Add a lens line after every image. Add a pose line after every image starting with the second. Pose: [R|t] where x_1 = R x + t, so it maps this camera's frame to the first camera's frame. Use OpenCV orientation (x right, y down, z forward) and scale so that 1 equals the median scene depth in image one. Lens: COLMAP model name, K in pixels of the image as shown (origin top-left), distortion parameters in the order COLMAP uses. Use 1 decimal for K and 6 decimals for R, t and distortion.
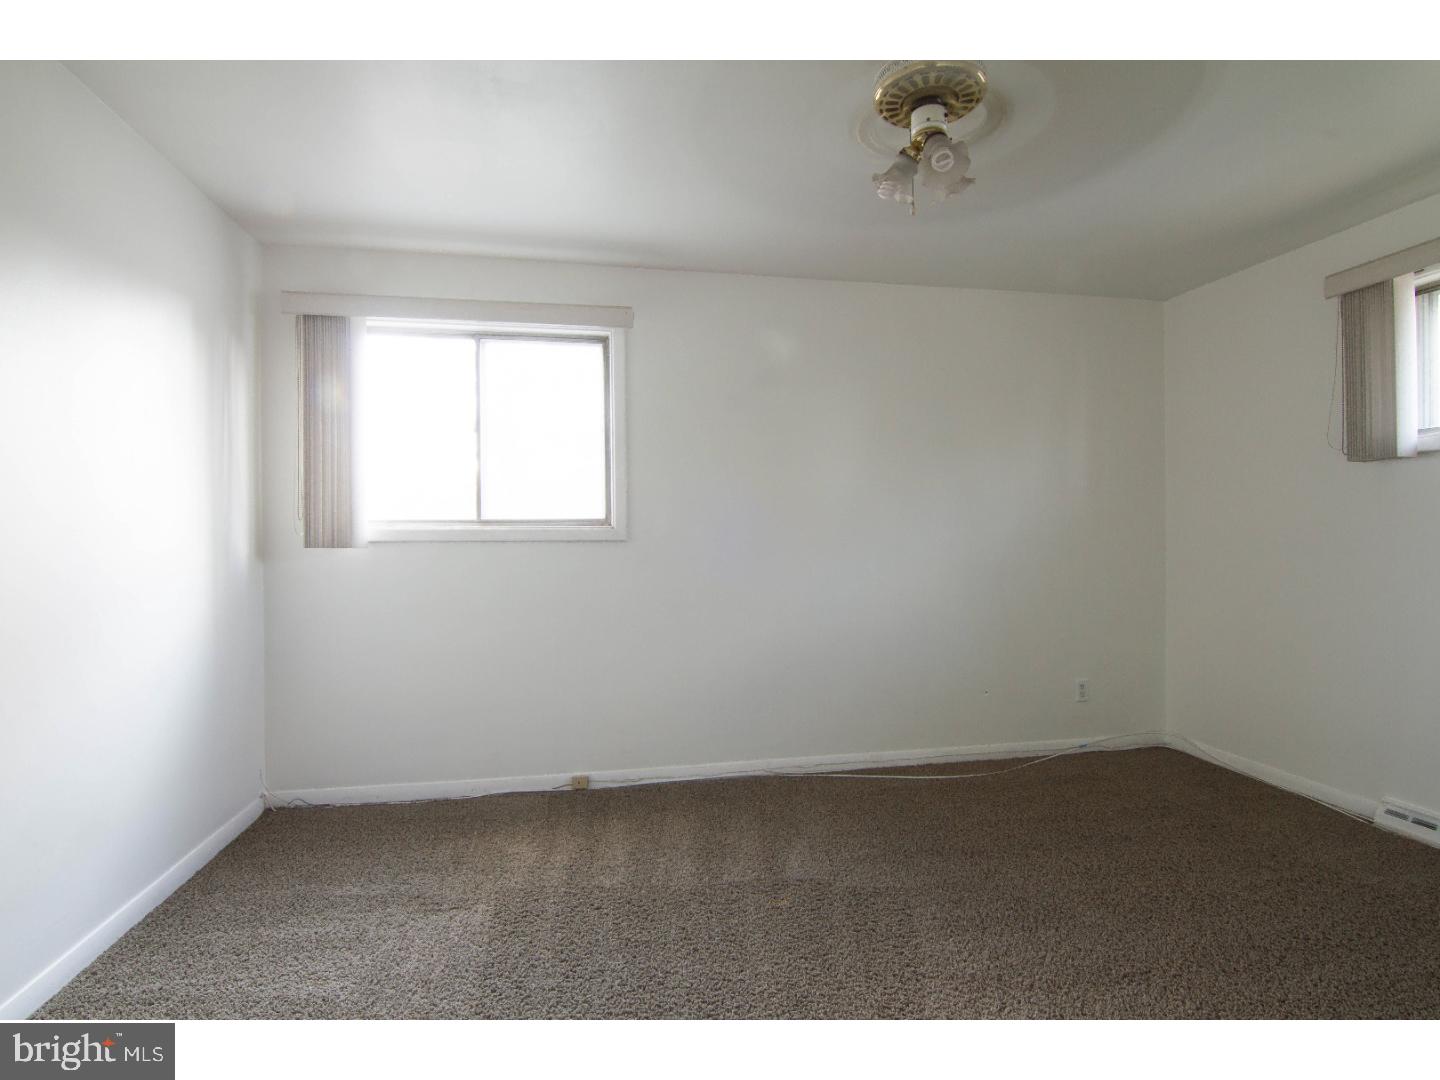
lens RADIAL K [[718.3, 0, 720.0], [0, 718.3, 540.0], [0, 0, 1]] dist [-0.027488, -0.001520]
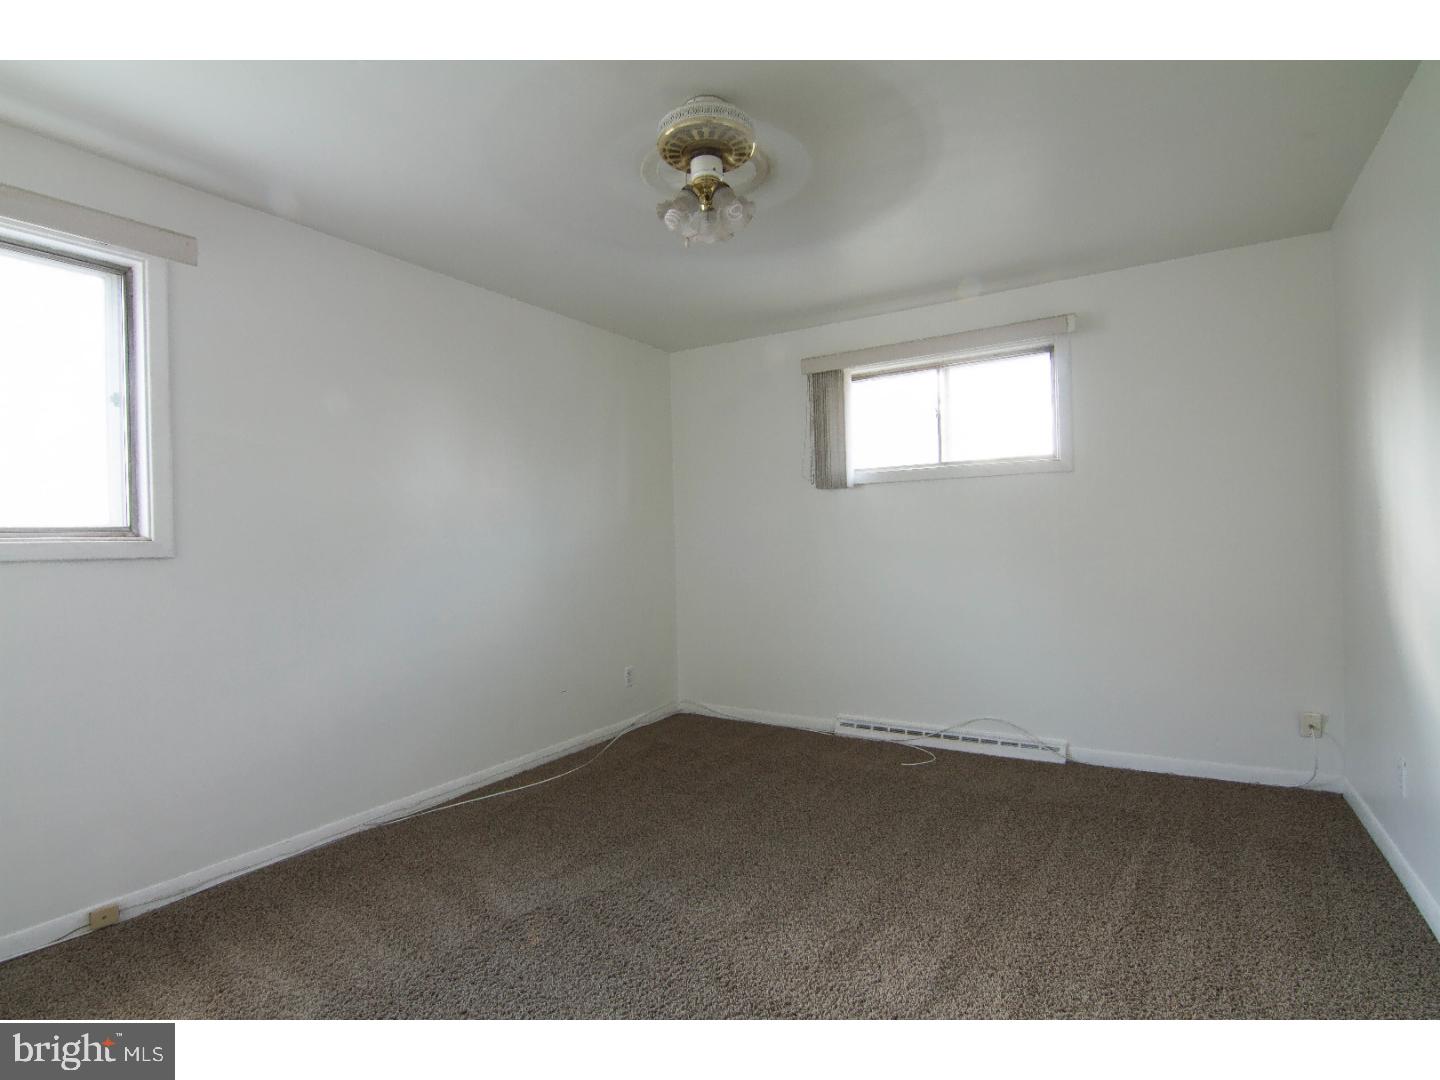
lens RADIAL K [[711.1, 0, 720.0], [0, 711.1, 540.0], [0, 0, 1]] dist [-0.034220, -0.000867]
pose [[0.677767, -0.010477, 0.735202, -0.267952], [0.021772, 0.999746, -0.005825, -0.000544], [-0.734954, 0.019955, 0.677823, 0.126774]]
